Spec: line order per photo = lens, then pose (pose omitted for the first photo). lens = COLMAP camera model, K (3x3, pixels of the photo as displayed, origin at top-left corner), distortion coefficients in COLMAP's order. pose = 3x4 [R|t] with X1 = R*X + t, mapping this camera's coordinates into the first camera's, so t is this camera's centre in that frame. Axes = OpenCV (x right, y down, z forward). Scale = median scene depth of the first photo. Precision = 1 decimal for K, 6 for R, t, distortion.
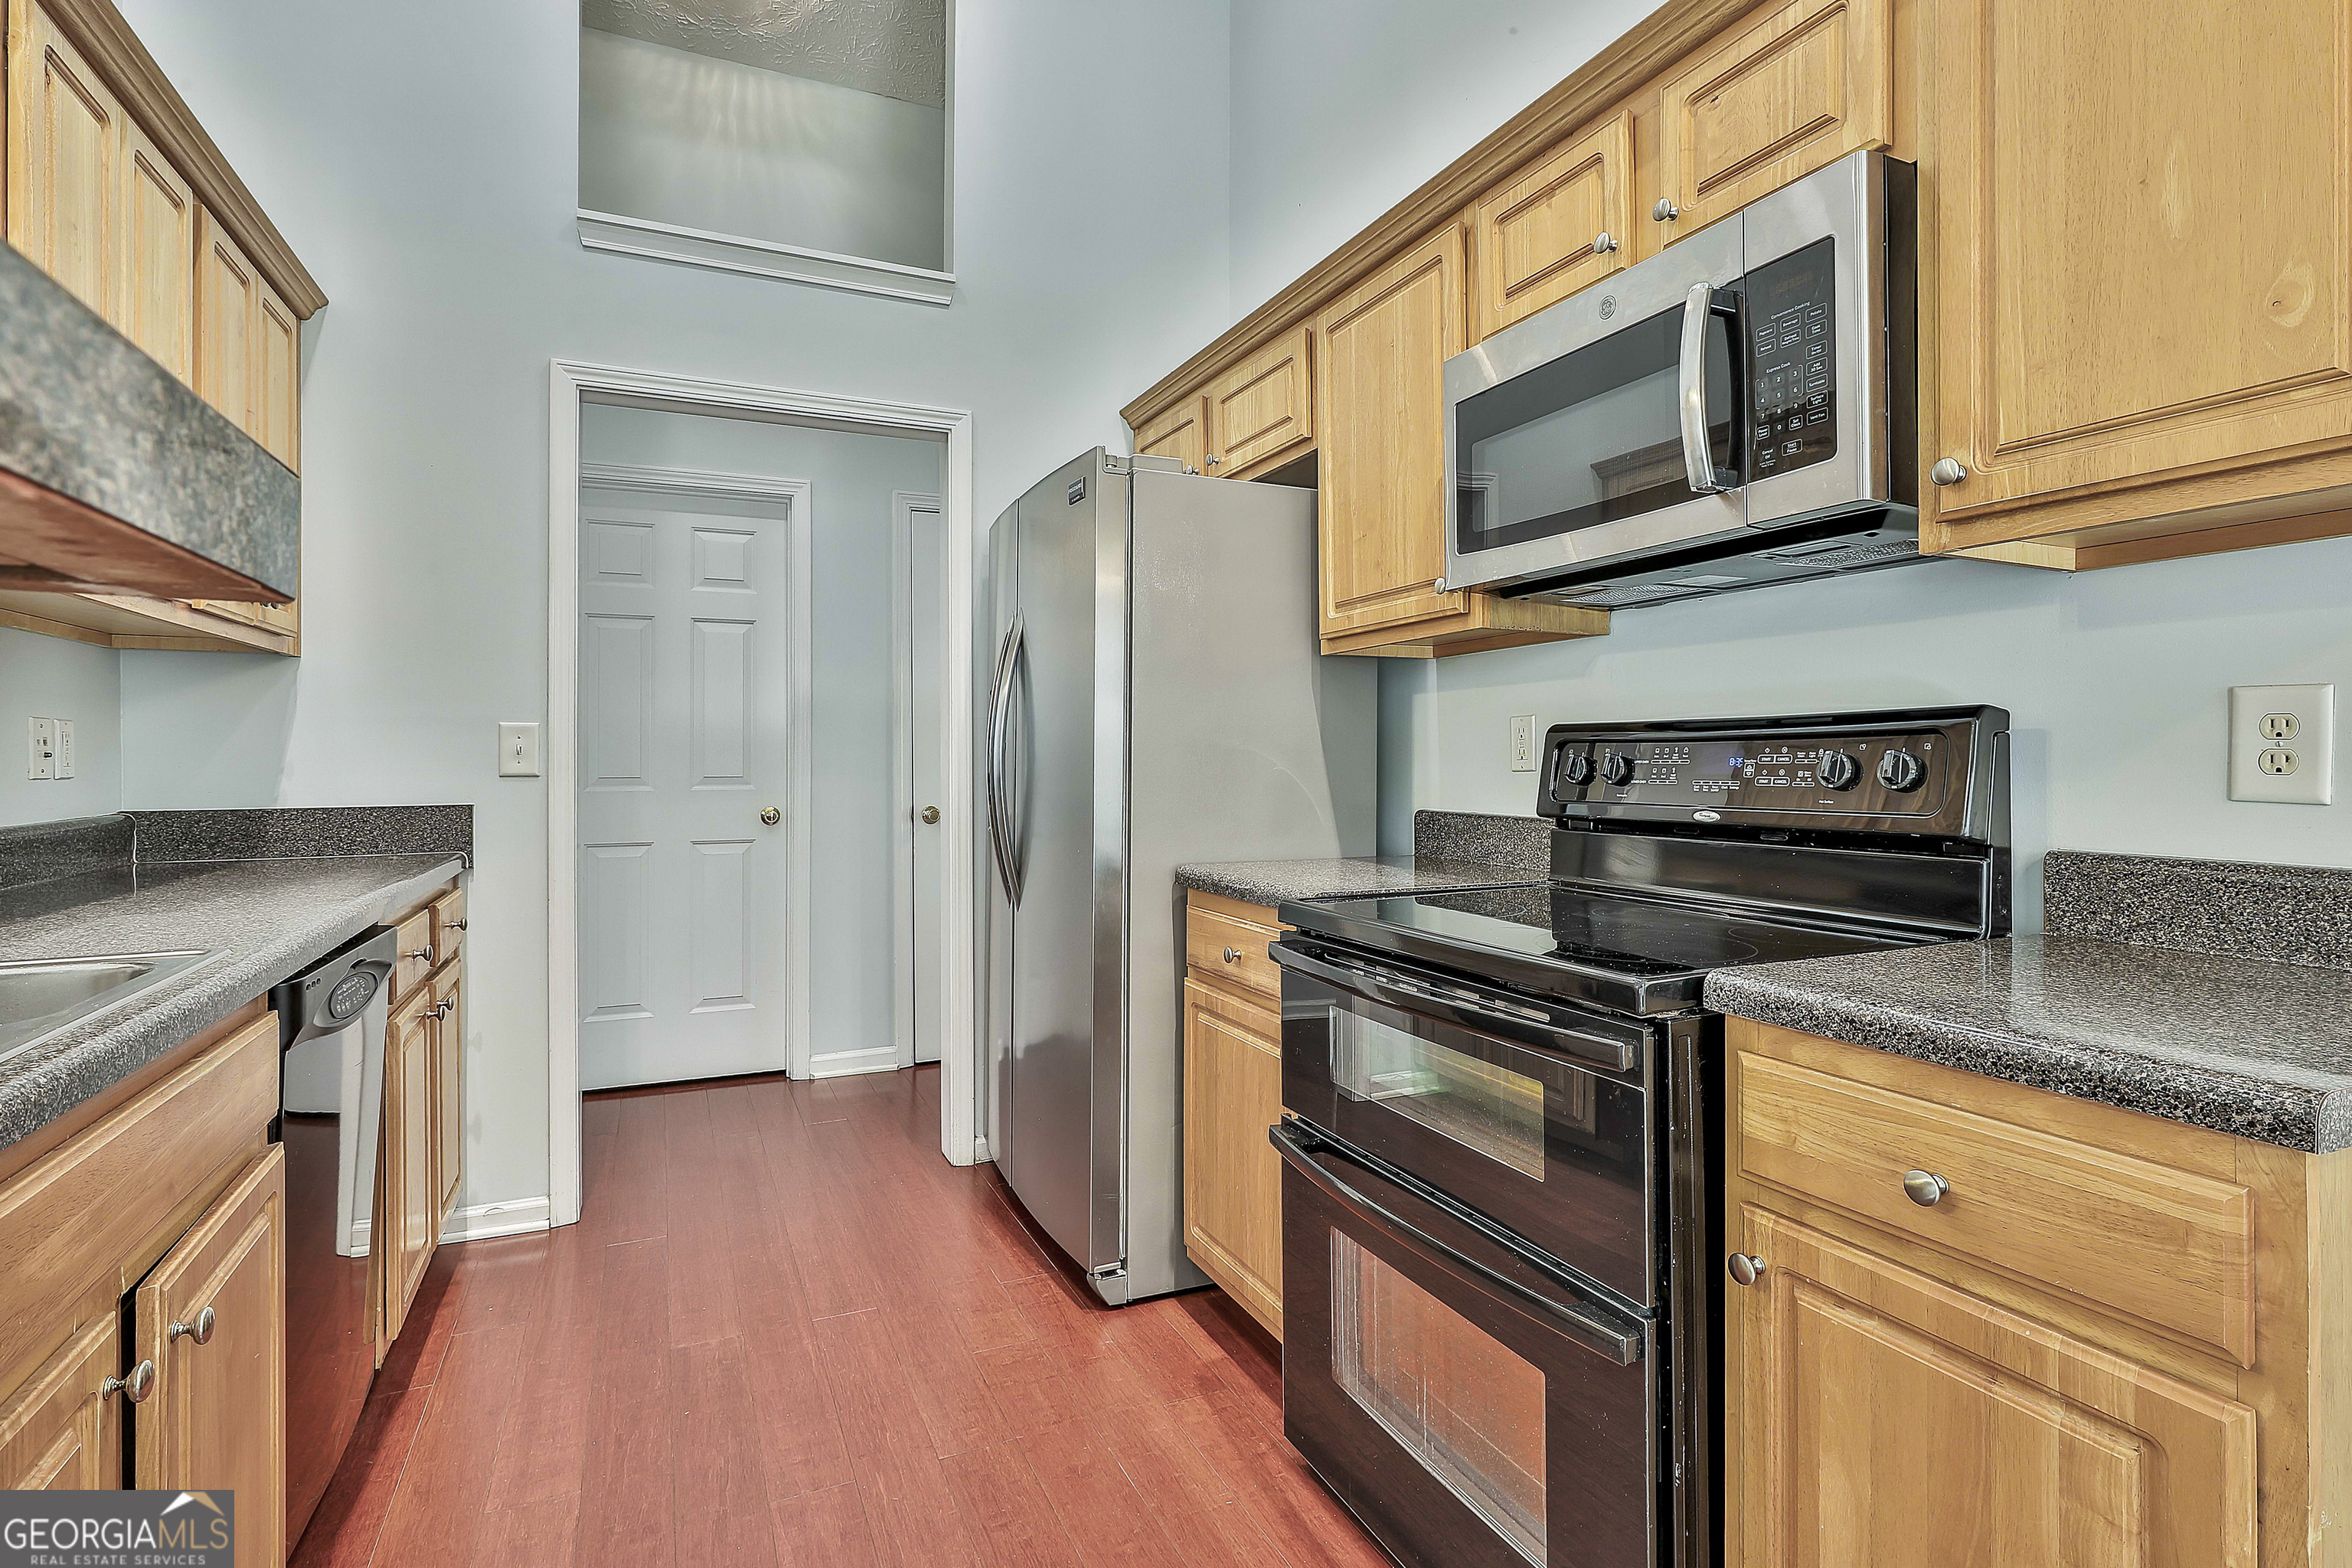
lens RADIAL K [[1126.9, 0, 1172.8], [0, 1126.9, 750.6], [0, 0, 1]] dist [-0.005139, -0.000824]
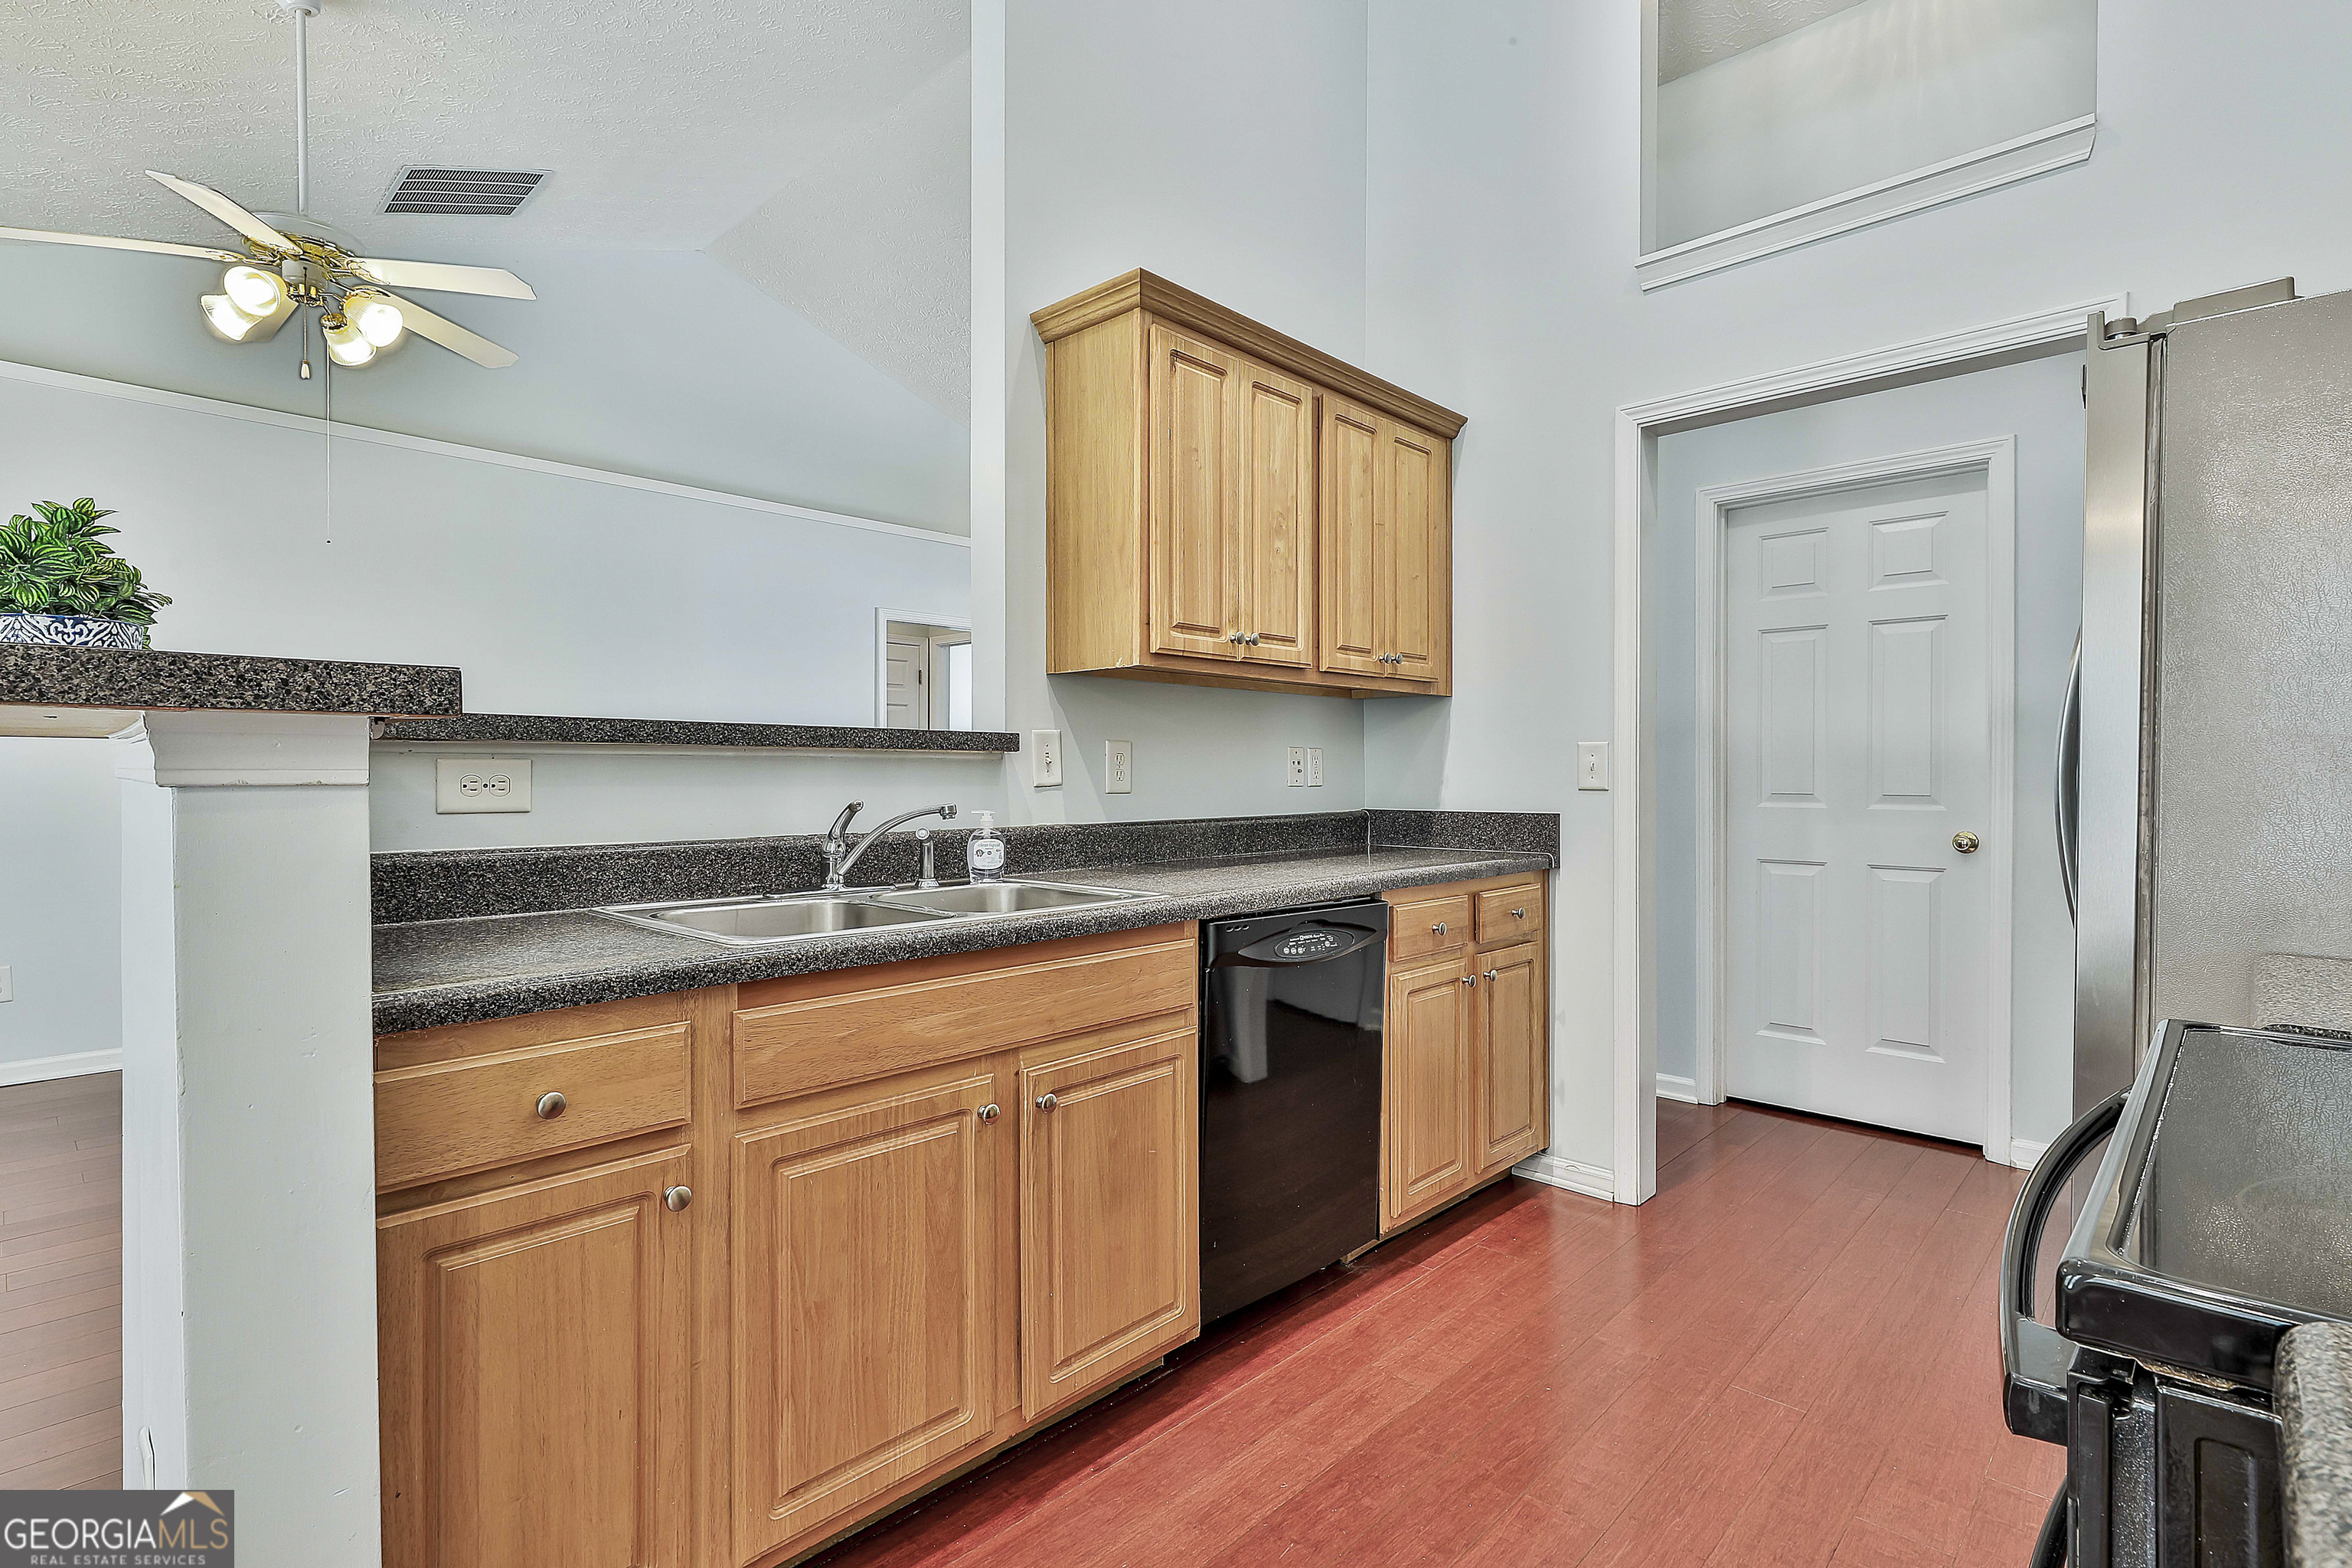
lens RADIAL K [[1127.9, 0, 1183.3], [0, 1127.9, 773.2], [0, 0, 1]] dist [-0.013136, 0.010316]
pose [[0.380699, 0.007657, -0.924667, 0.450142], [0.003226, 0.999949, 0.009609, -0.009364], [0.924694, -0.006641, 0.380654, 0.291518]]
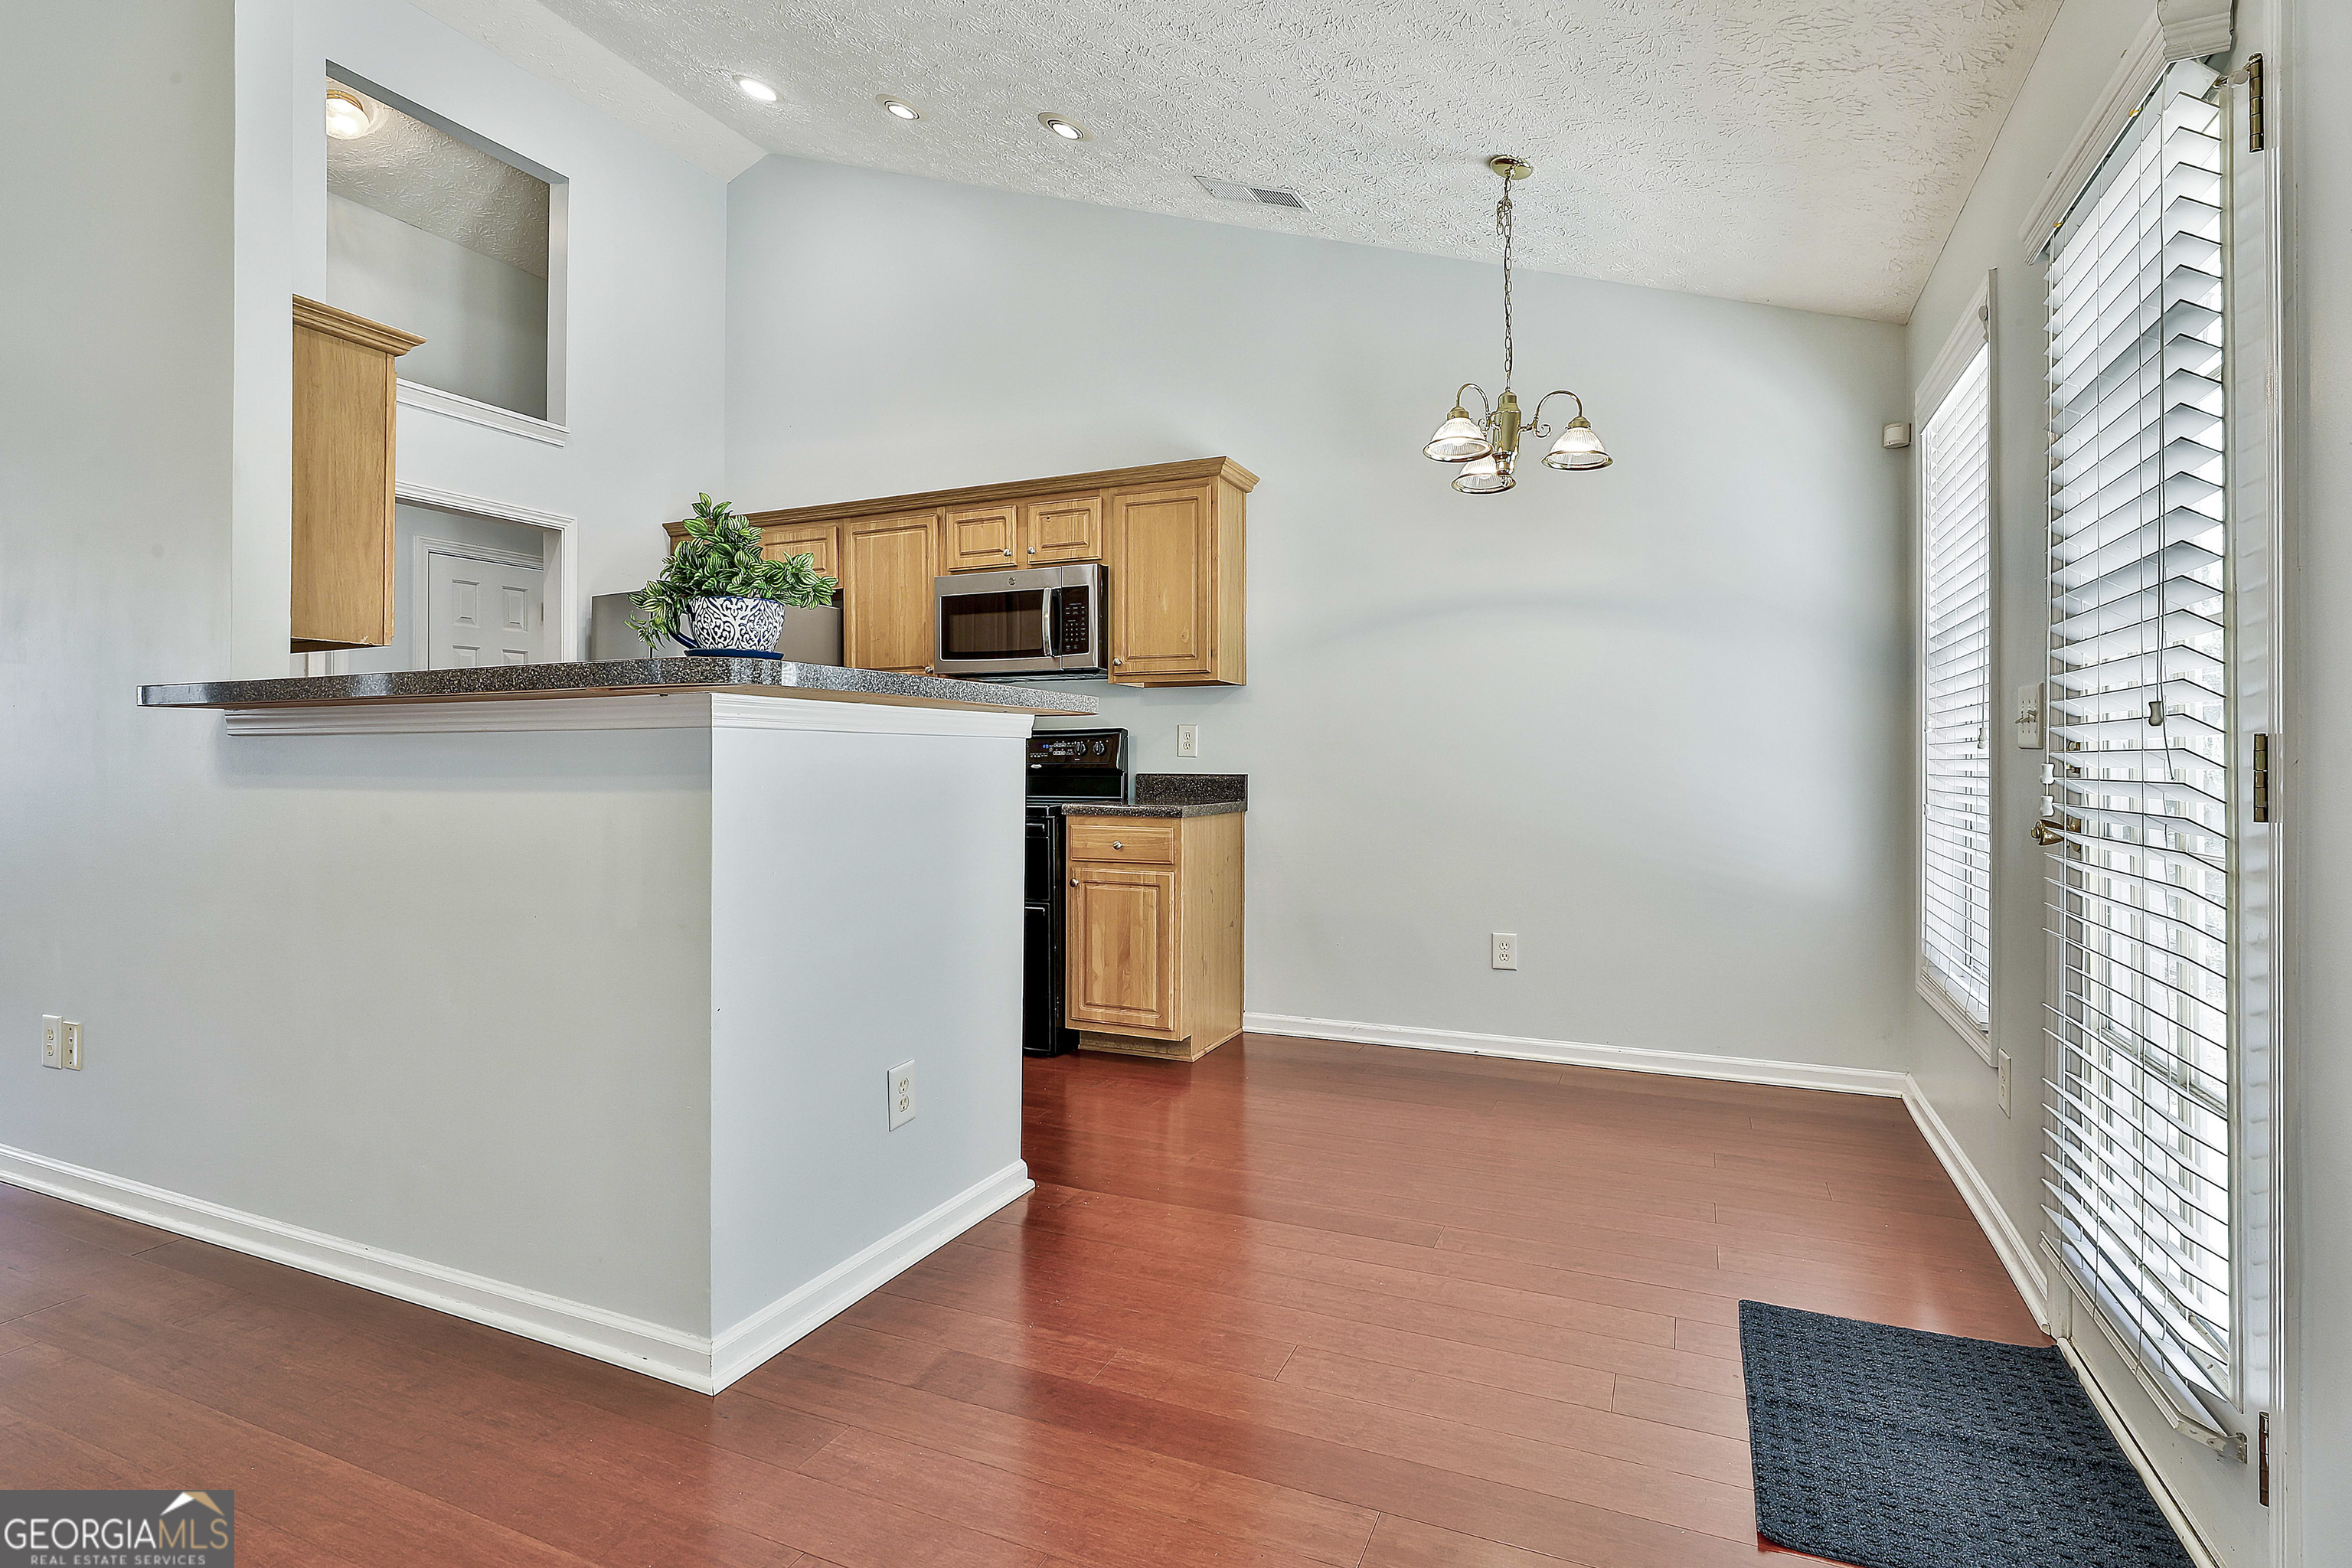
lens RADIAL K [[1127.9, 0, 1183.3], [0, 1127.9, 773.2], [0, 0, 1]] dist [-0.013136, 0.010316]
pose [[0.749182, -0.003983, 0.662352, -0.981890], [-0.005330, 0.999913, 0.012041, 0.037043], [-0.662342, -0.012551, 0.749096, -1.175095]]
